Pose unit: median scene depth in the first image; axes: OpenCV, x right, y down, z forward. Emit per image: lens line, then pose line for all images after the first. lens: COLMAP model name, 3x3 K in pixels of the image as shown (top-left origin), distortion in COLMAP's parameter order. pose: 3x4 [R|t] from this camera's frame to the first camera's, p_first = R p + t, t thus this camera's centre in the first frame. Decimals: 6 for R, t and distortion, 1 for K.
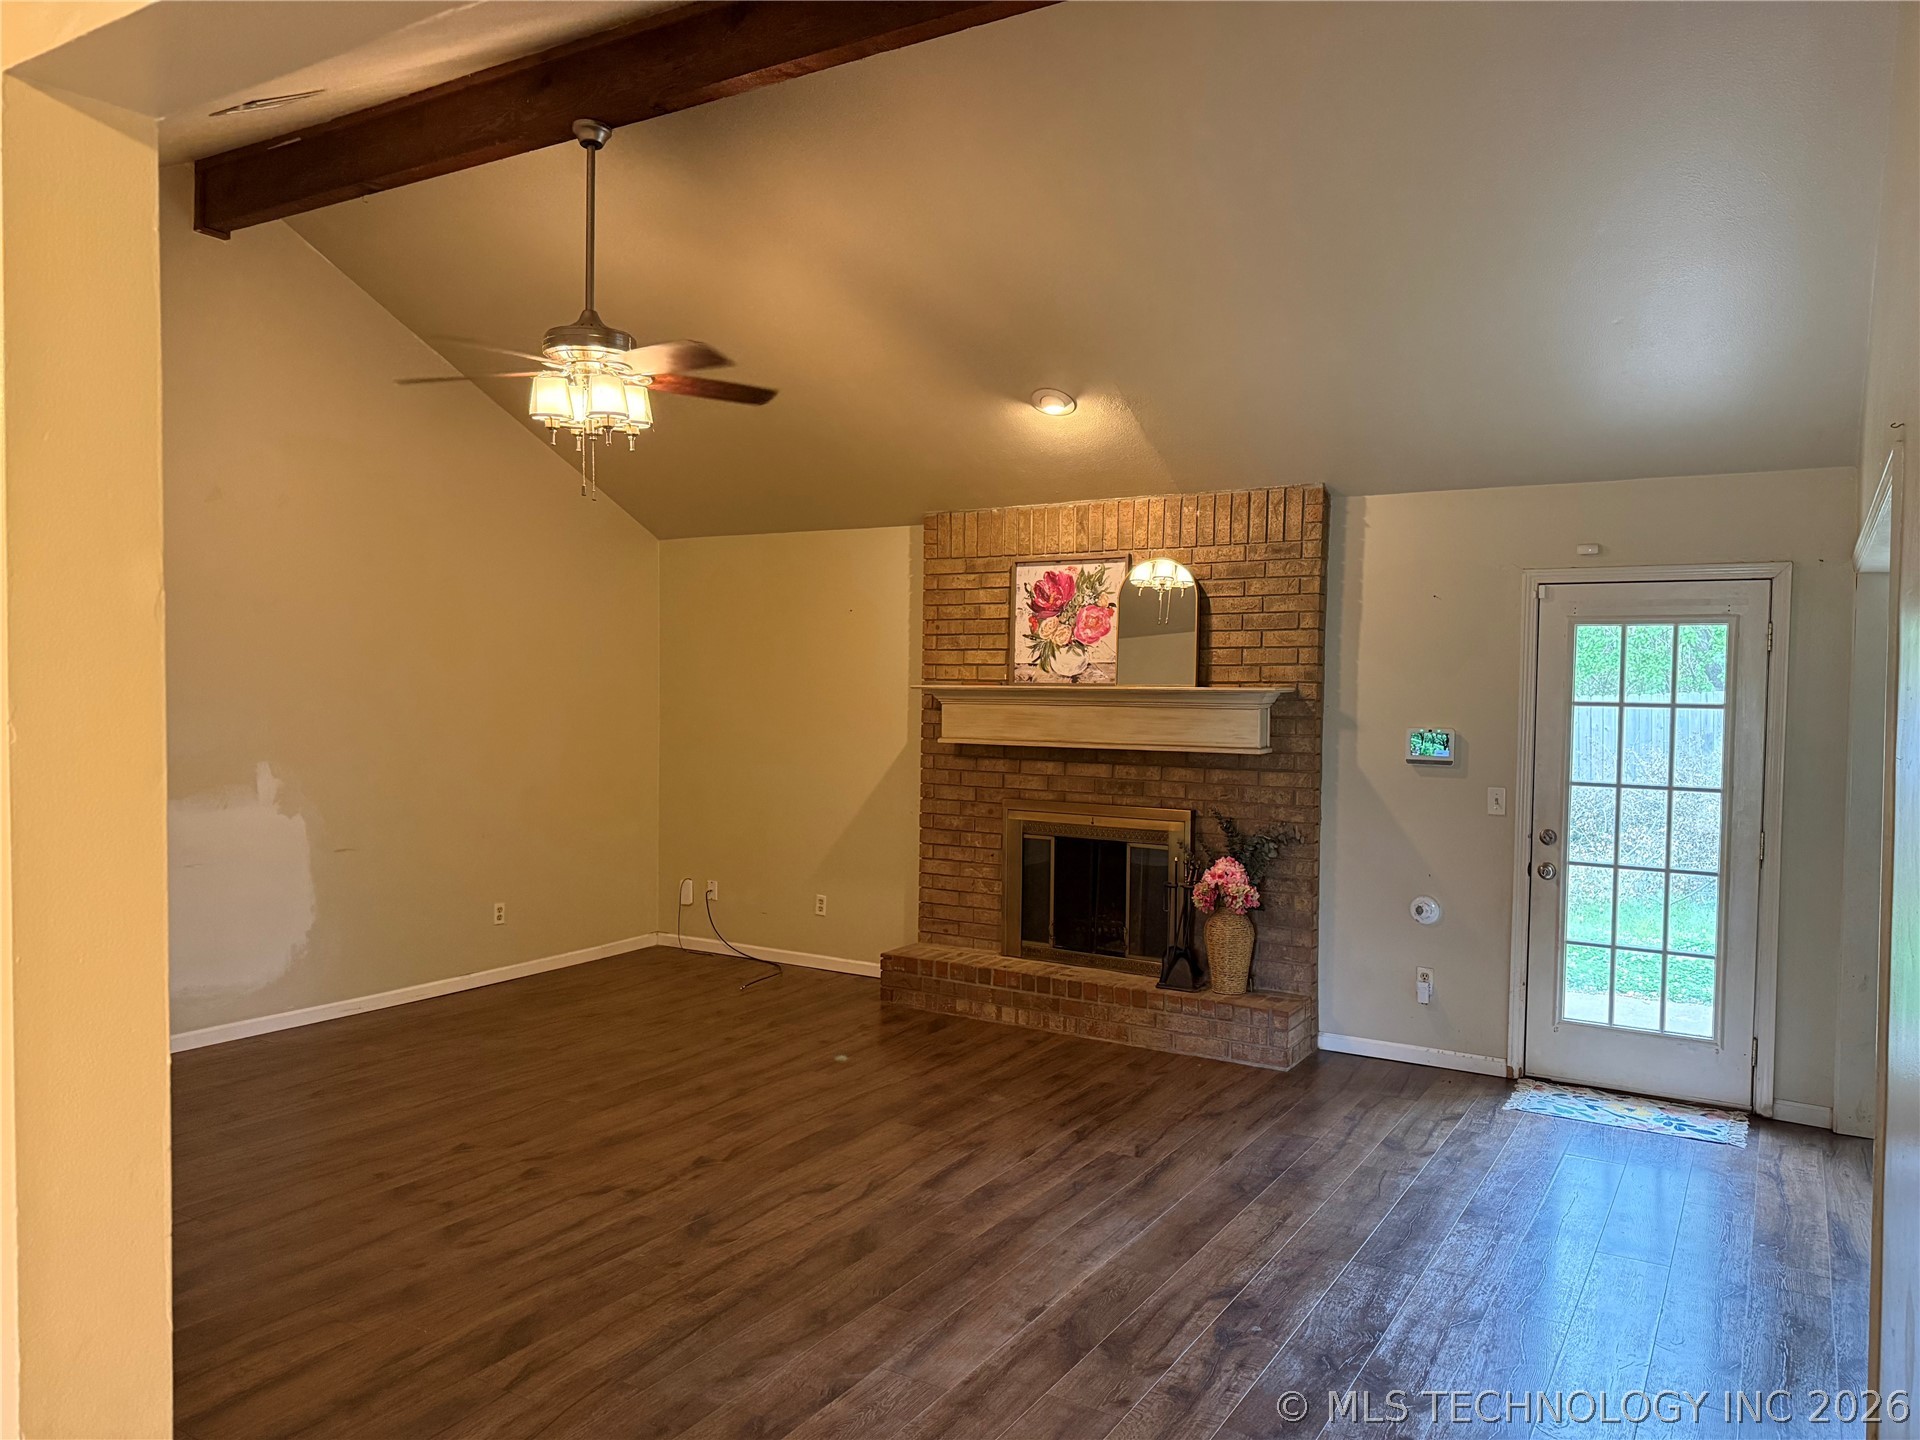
lens RADIAL K [[1344.6, 0, 948.2], [0, 1344.6, 726.1], [0, 0, 1]] dist [0.110423, -0.137635]
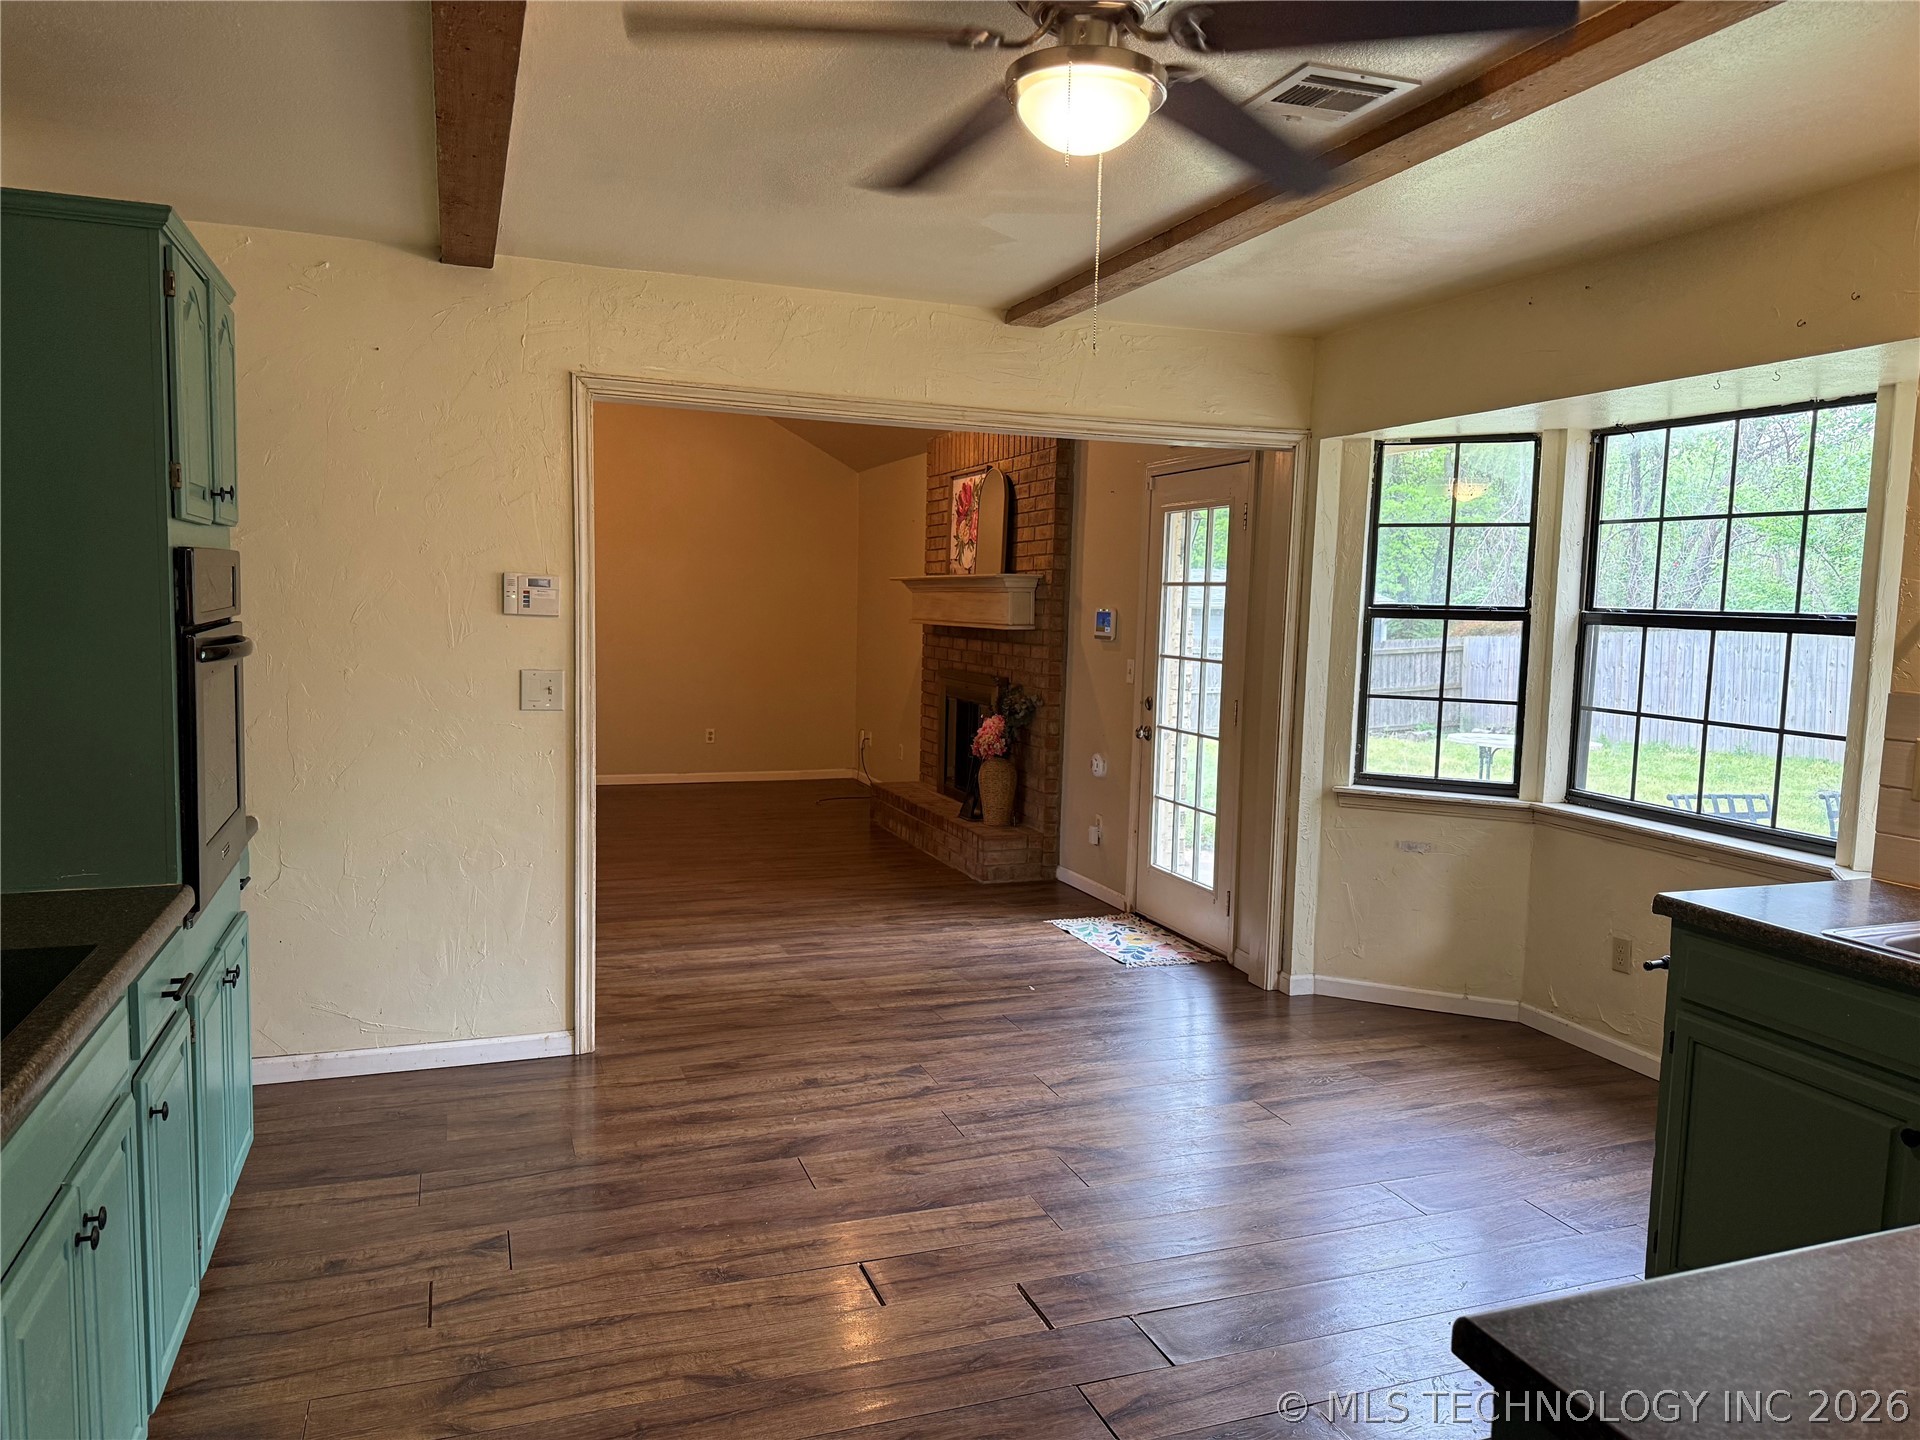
lens RADIAL K [[1344.6, 0, 948.2], [0, 1344.6, 726.1], [0, 0, 1]] dist [0.110423, -0.137635]
pose [[0.780491, 0.066373, -0.621634, 0.917665], [-0.033871, 0.997377, 0.063966, 0.030803], [0.624249, -0.028869, 0.780692, 0.025141]]
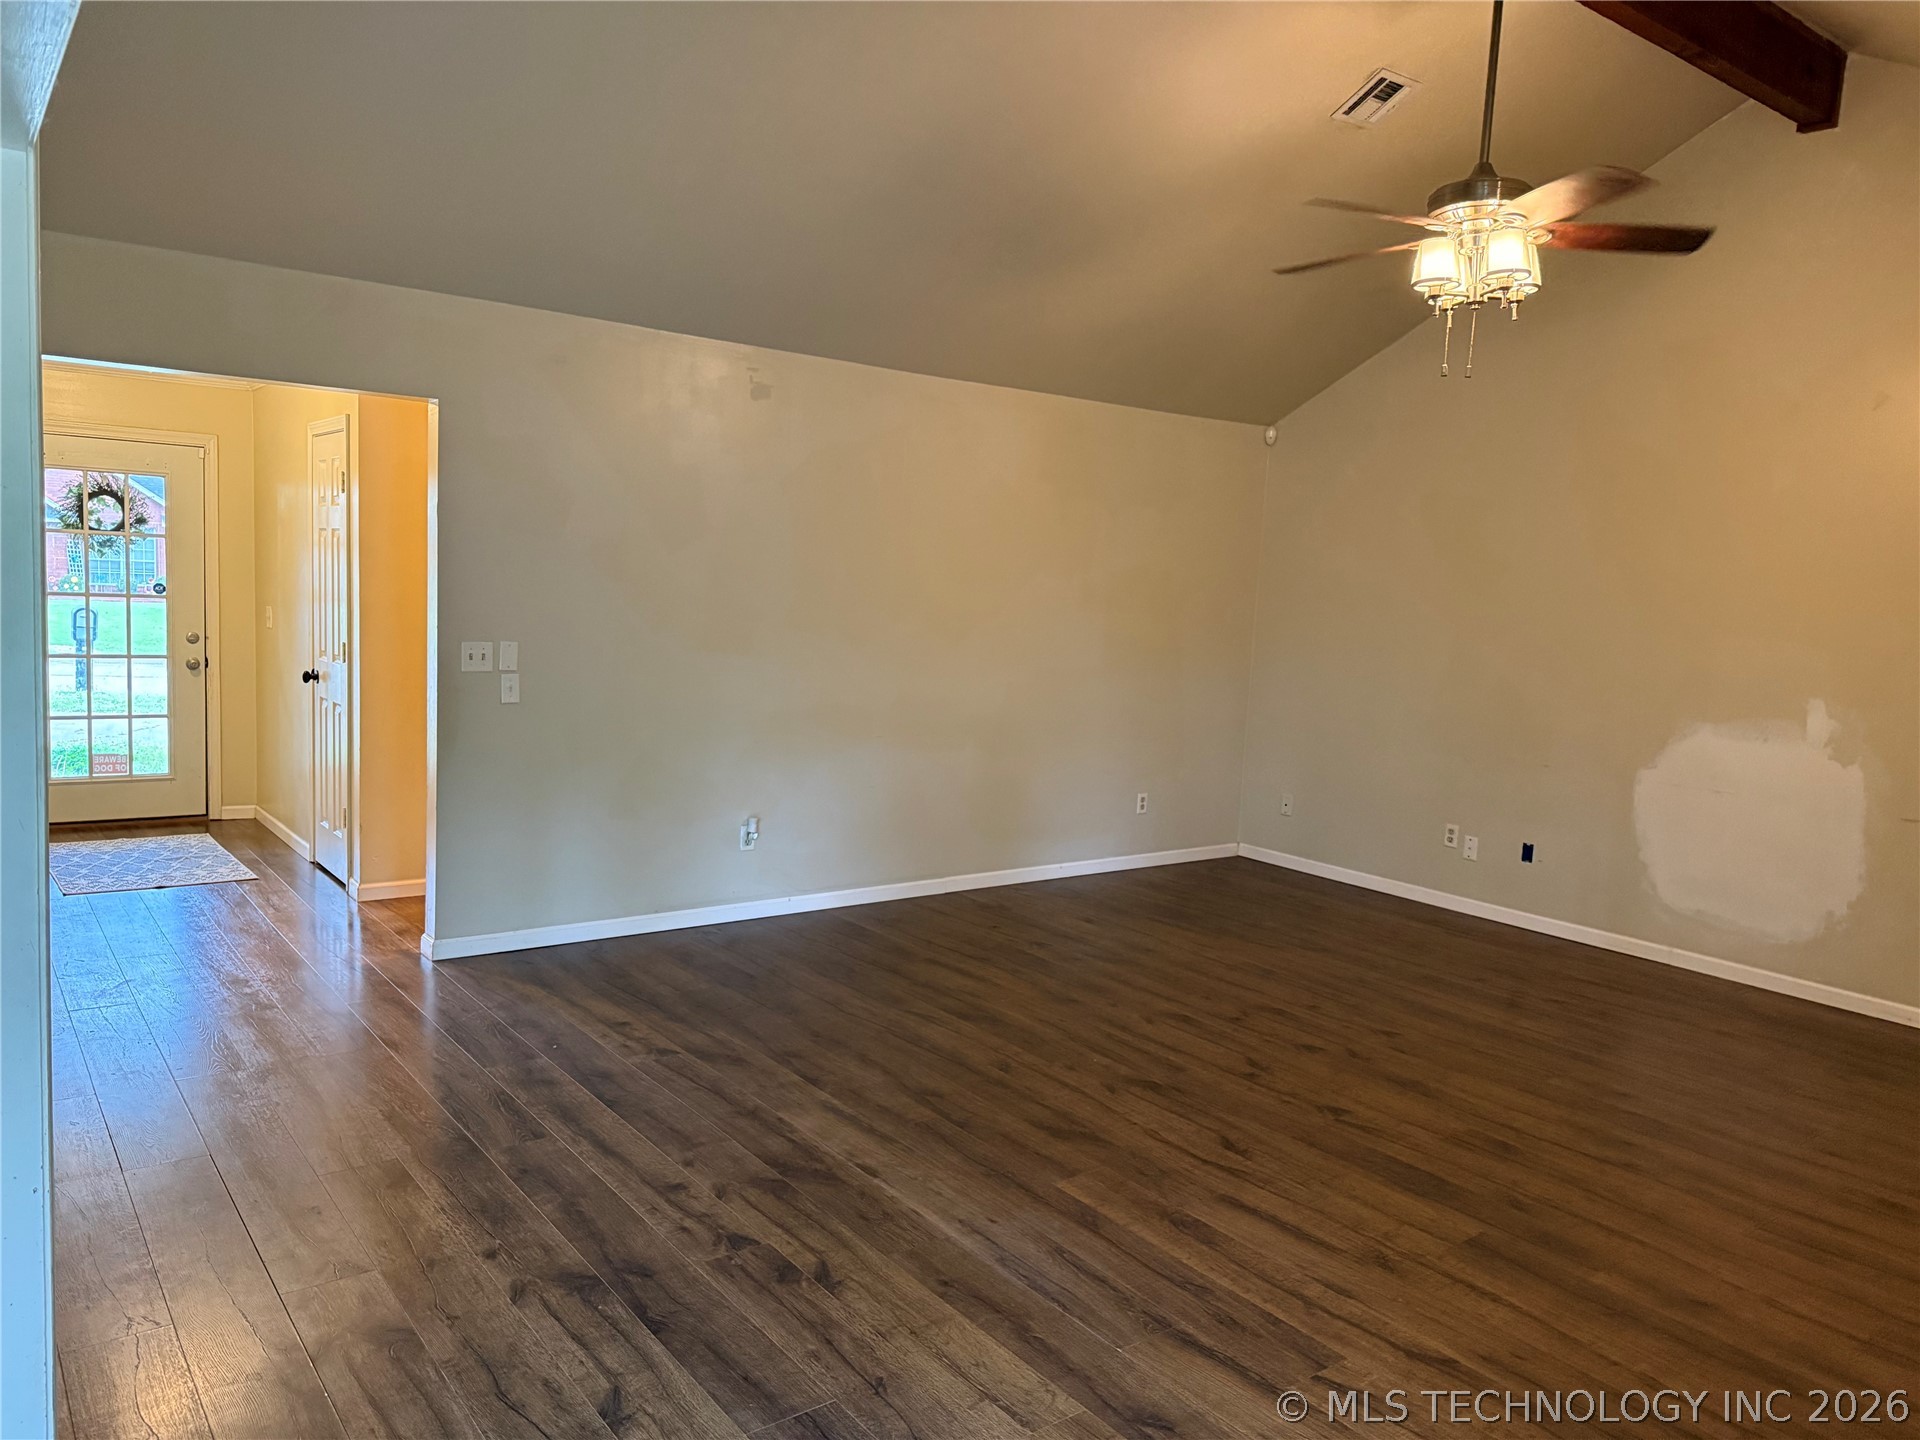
lens RADIAL K [[1344.6, 0, 948.2], [0, 1344.6, 726.1], [0, 0, 1]] dist [0.110423, -0.137635]
pose [[-0.361264, 0.065923, -0.930130, 0.544536], [-0.083265, 0.991232, 0.102594, -0.001201], [0.928738, 0.114511, -0.352608, 0.784272]]
